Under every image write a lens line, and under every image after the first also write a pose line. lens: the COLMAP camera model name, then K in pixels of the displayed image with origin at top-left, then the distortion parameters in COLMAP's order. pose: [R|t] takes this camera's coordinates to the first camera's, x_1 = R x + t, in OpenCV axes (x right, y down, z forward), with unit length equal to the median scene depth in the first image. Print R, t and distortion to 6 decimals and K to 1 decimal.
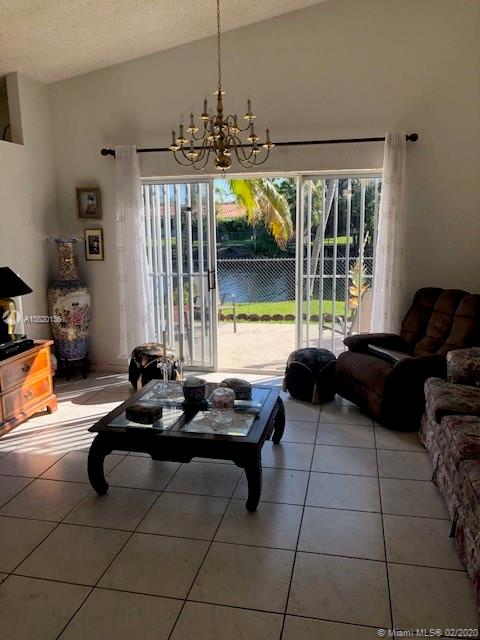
lens RADIAL K [[537.8, 0, 238.1], [0, 537.8, 333.3], [0, 0, 1]] dist [0.014271, -0.001159]
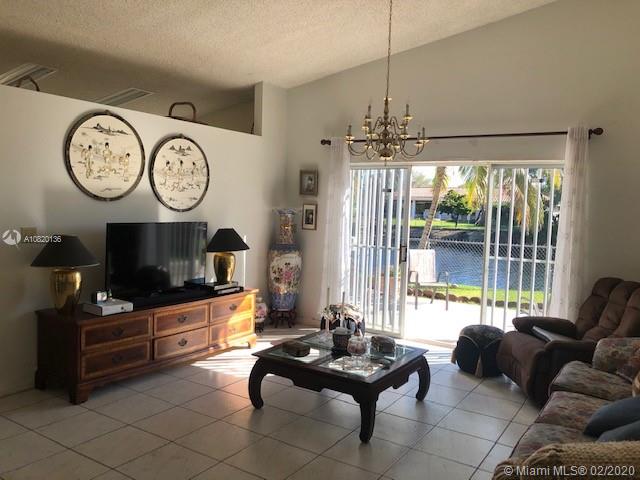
lens RADIAL K [[535.8, 0, 320.0], [0, 535.8, 252.8], [0, 0, 1]] dist [0.072181, -0.002368]
pose [[0.938216, 0.082266, -0.336131, 0.174783], [-0.119605, 0.988559, -0.091901, 0.023783], [0.324725, 0.126426, 0.937321, -0.110381]]
